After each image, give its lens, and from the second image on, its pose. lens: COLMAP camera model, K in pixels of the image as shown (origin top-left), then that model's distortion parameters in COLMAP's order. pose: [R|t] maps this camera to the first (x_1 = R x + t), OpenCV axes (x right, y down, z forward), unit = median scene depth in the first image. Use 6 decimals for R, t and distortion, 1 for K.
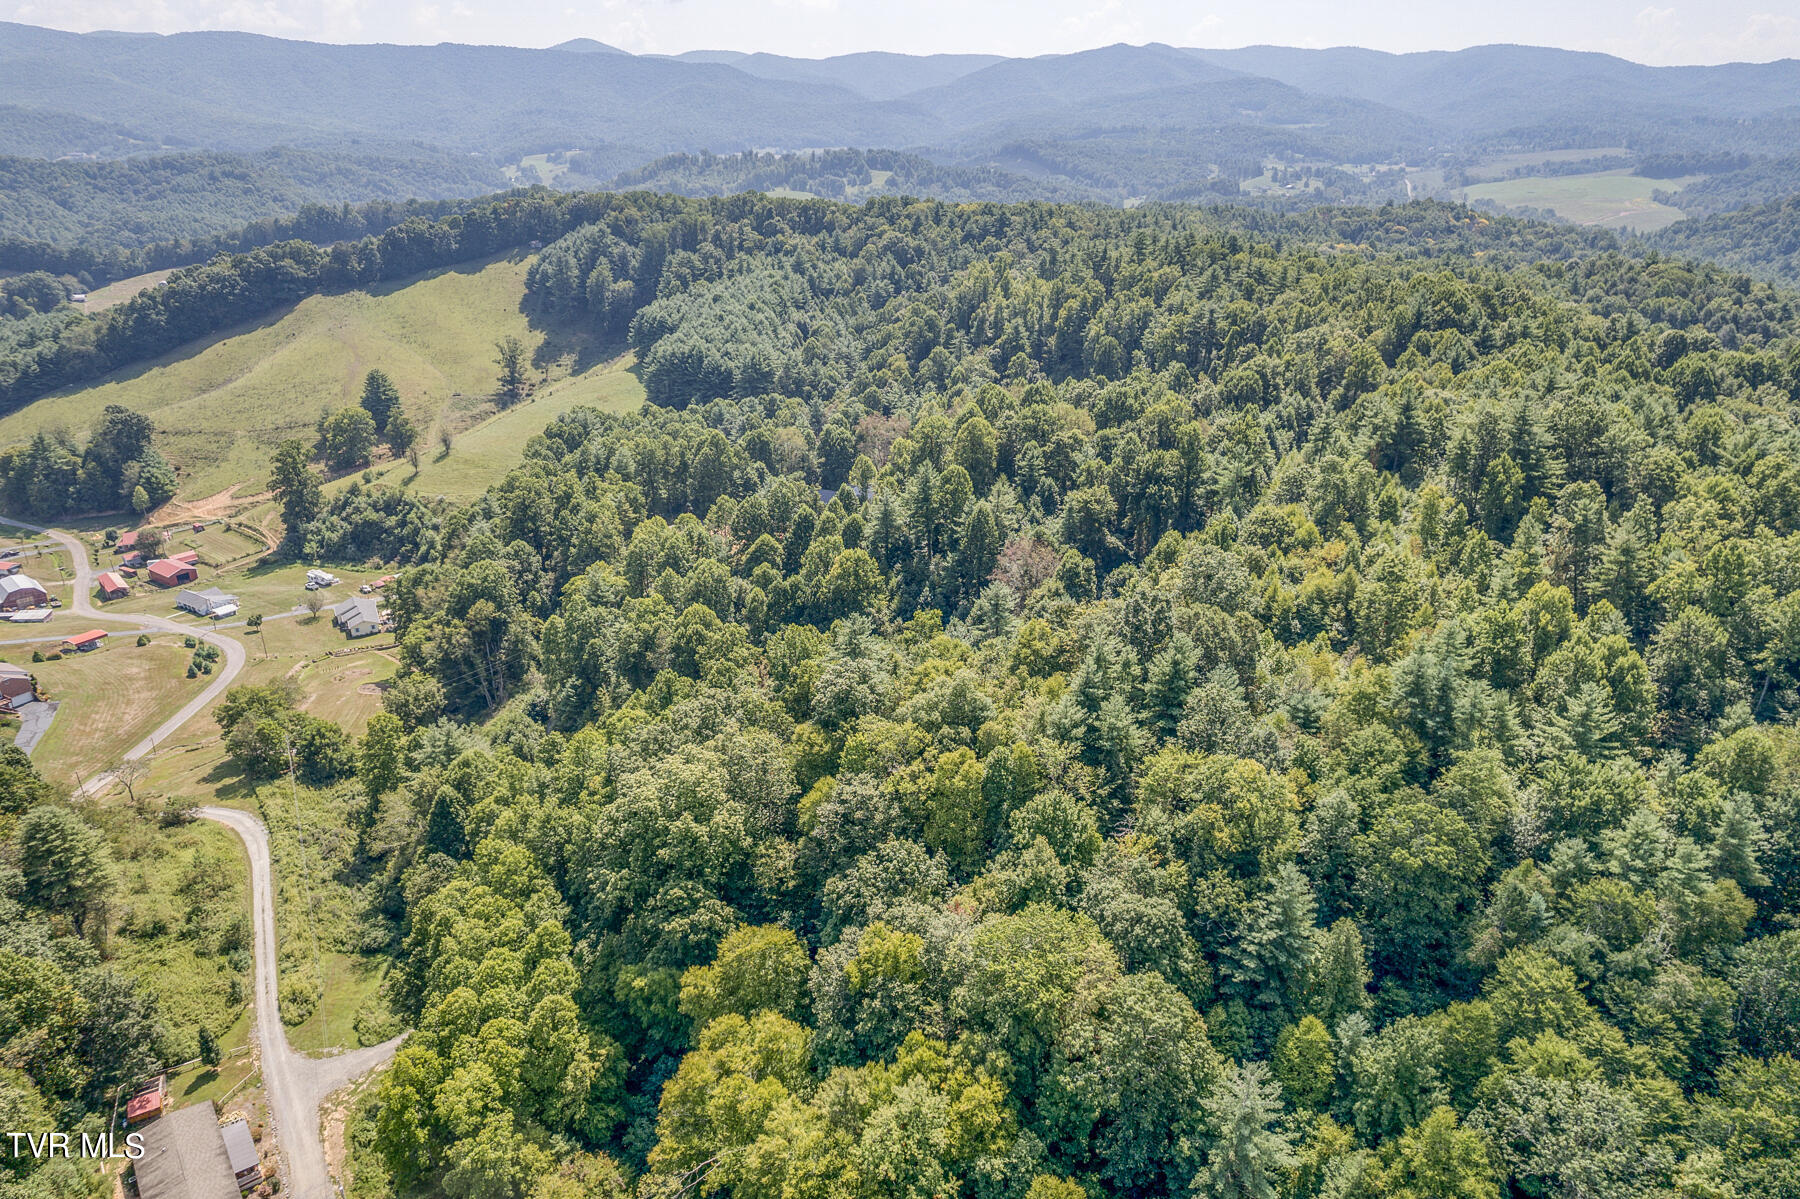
lens RADIAL K [[1152.9, 0, 906.7], [0, 1152.9, 596.7], [0, 0, 1]] dist [-0.072741, 0.066146]
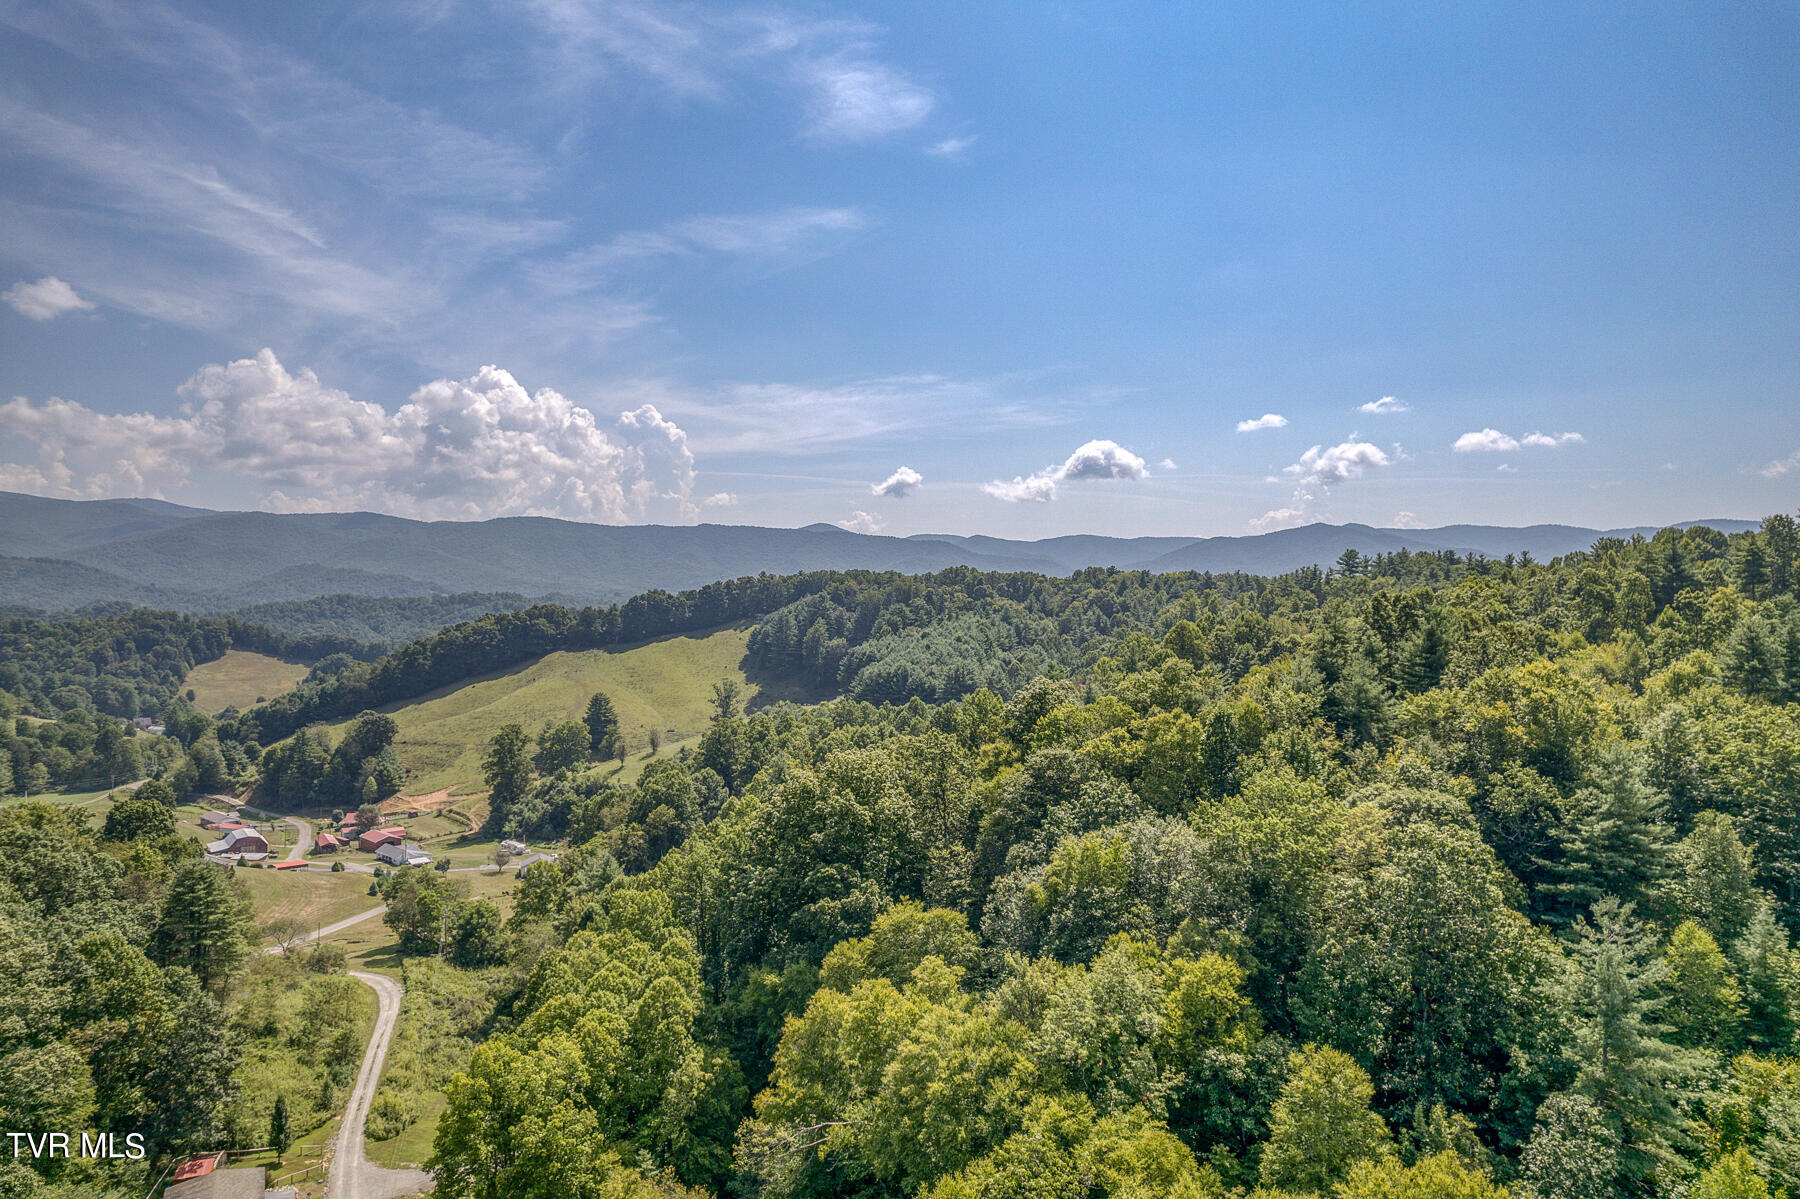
lens RADIAL K [[1152.9, 0, 904.5], [0, 1152.9, 602.6], [0, 0, 1]] dist [-0.072741, 0.066146]
pose [[0.983897, 0.005644, -0.178646, 0.000745], [-0.074554, 0.921357, -0.381501, 0.134130], [0.162444, 0.388677, 0.906941, 0.058121]]
